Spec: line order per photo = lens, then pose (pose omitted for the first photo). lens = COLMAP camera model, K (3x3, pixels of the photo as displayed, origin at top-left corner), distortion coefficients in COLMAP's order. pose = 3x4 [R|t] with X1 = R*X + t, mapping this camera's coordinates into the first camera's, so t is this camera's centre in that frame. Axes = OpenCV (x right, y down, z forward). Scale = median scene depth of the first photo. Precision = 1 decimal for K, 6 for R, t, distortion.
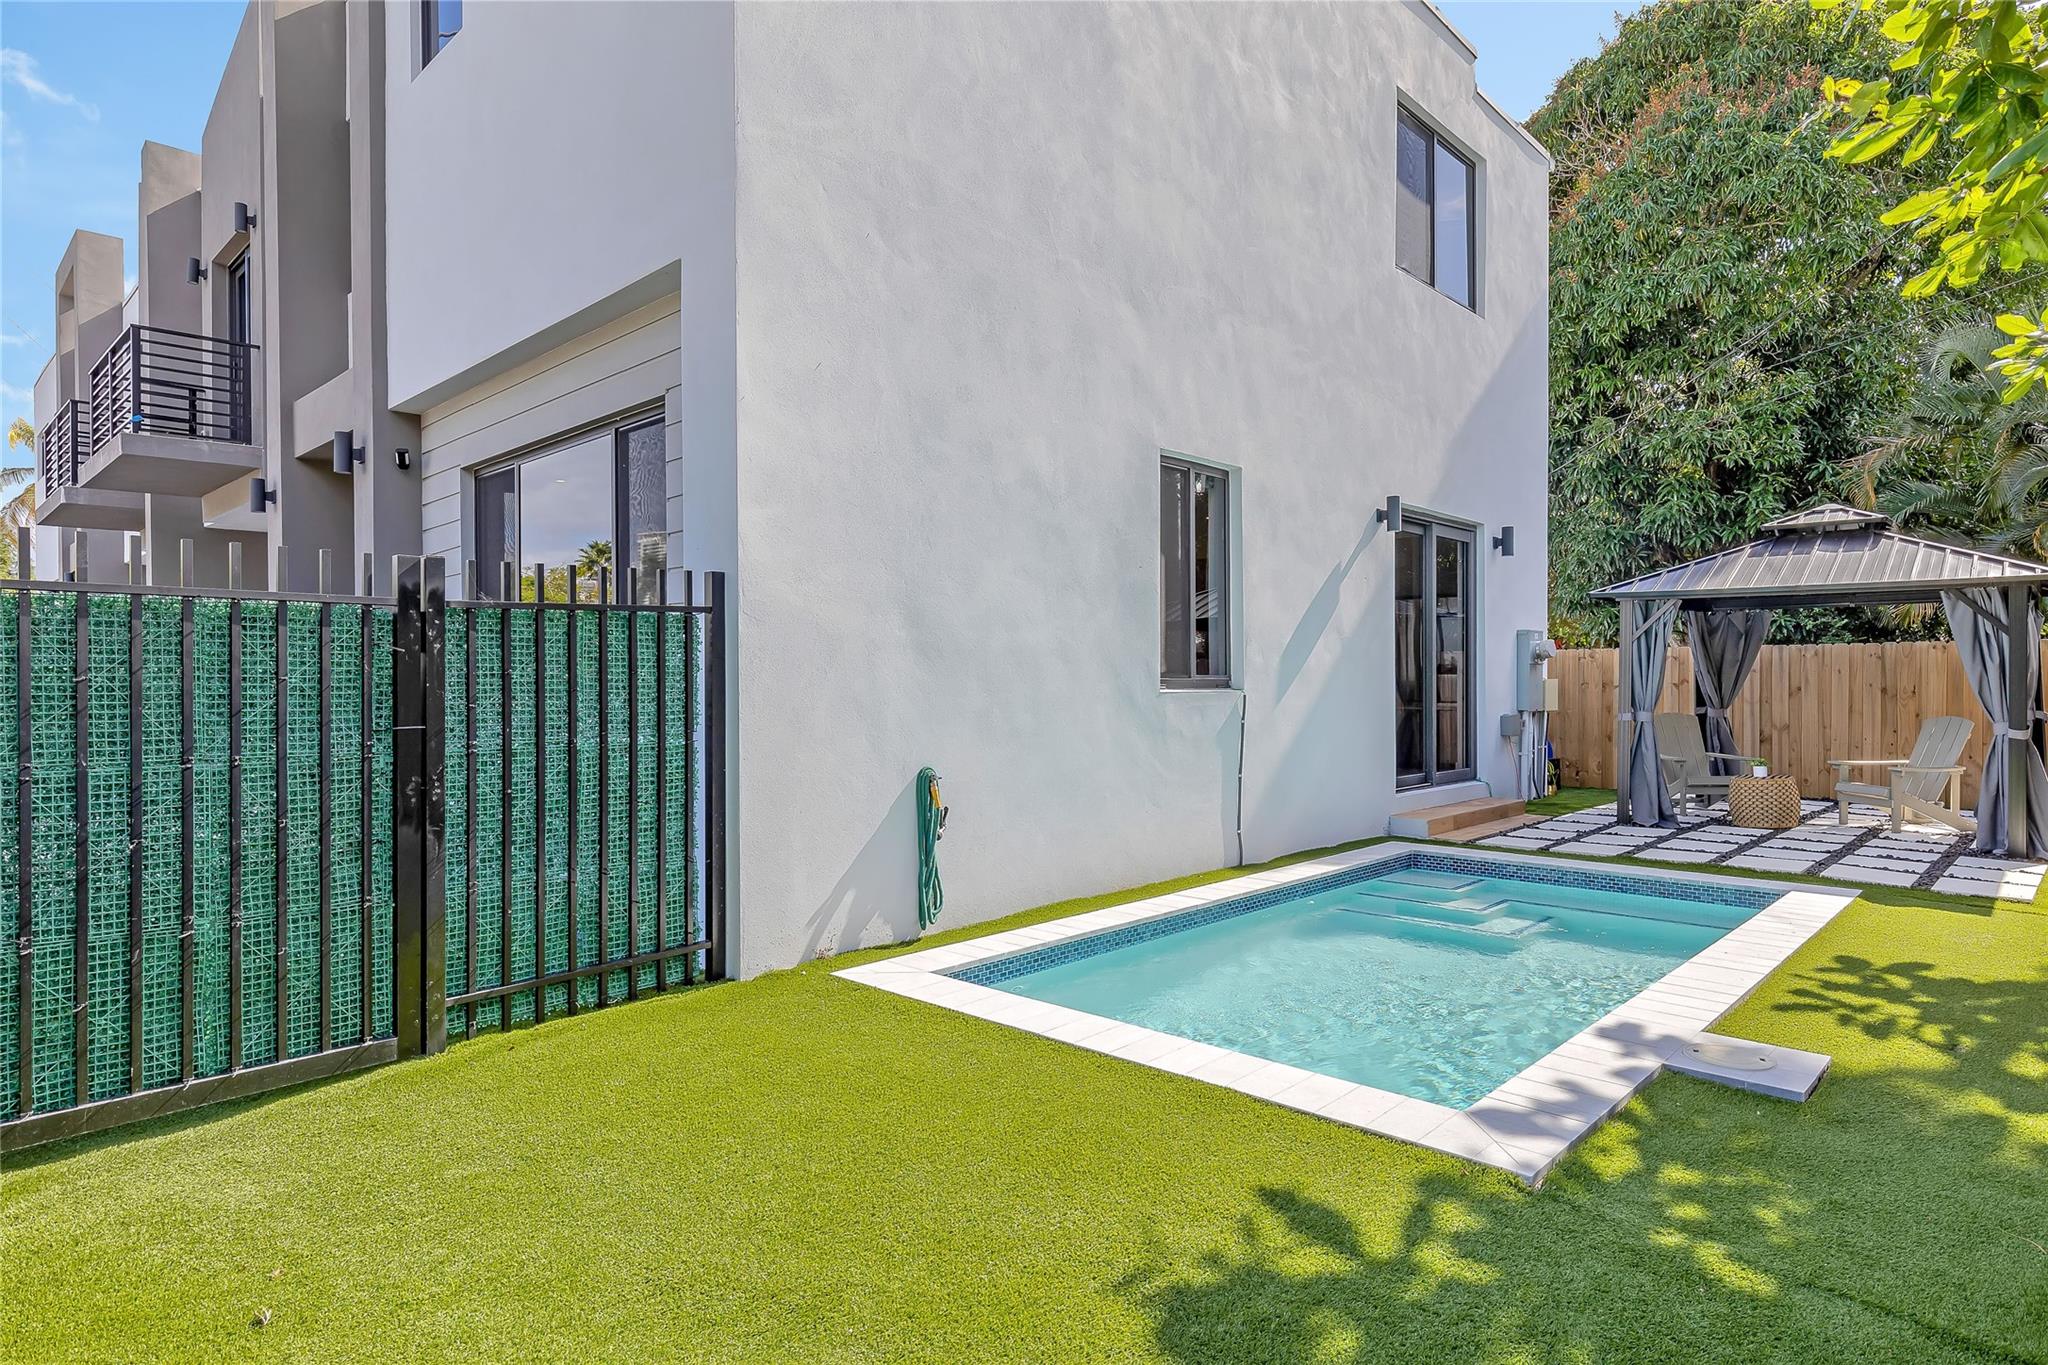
lens RADIAL K [[1153.9, 0, 1027.7], [0, 1153.9, 684.5], [0, 0, 1]] dist [0.001185, -0.001562]
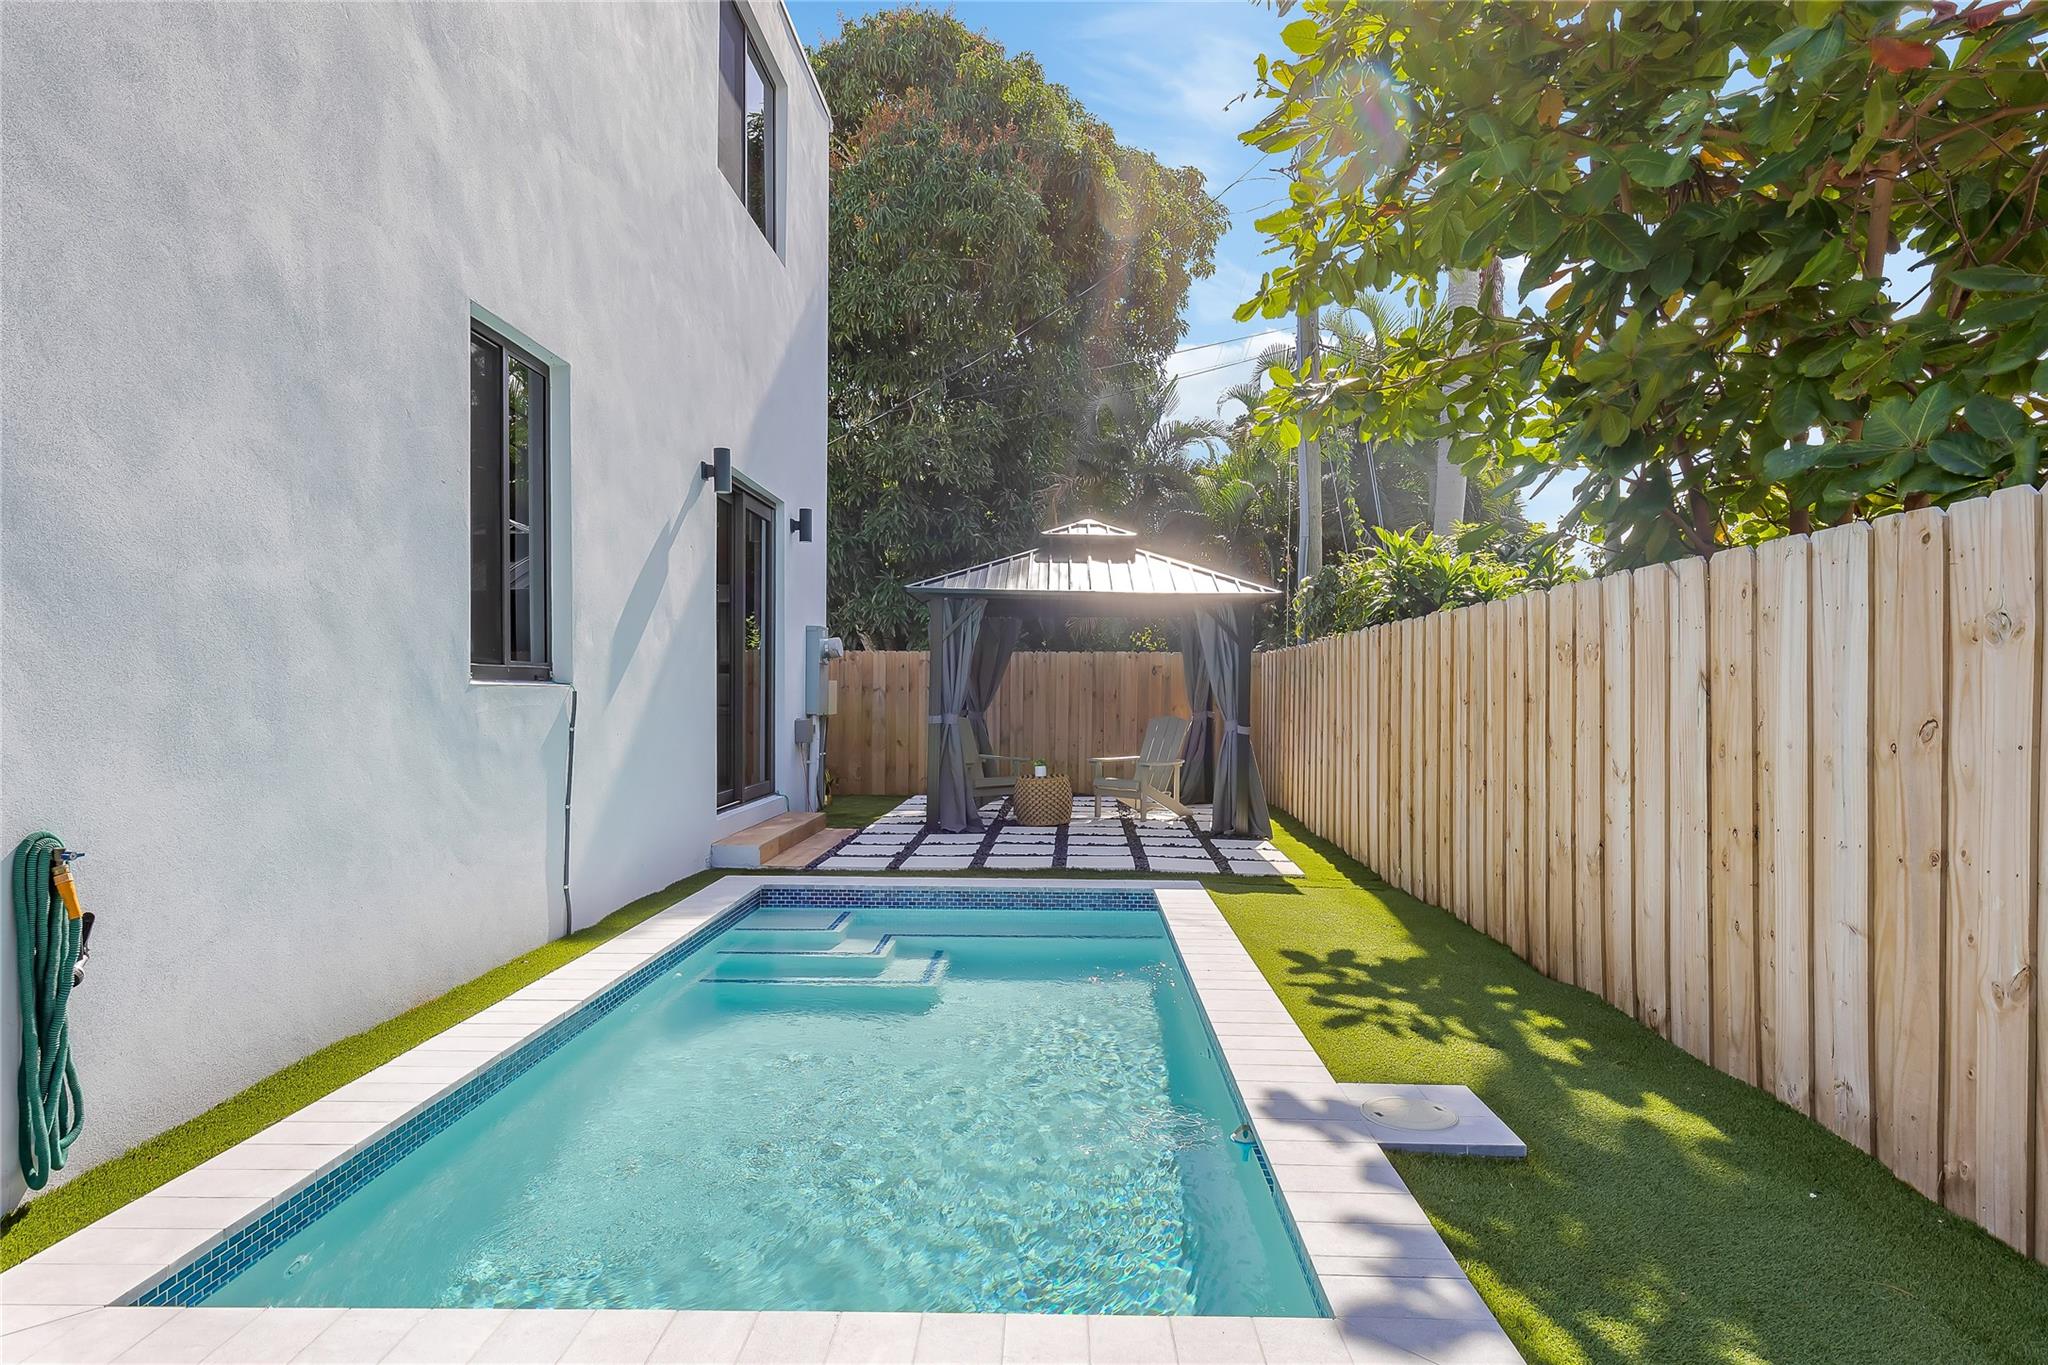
lens RADIAL K [[1153.9, 0, 1028.6], [0, 1153.9, 710.4], [0, 0, 1]] dist [0.001185, -0.001562]
pose [[0.740987, -0.005314, 0.671498, -0.078024], [-0.002653, 0.999938, 0.010840, 0.012366], [-0.671514, -0.009813, 0.740927, 0.295666]]
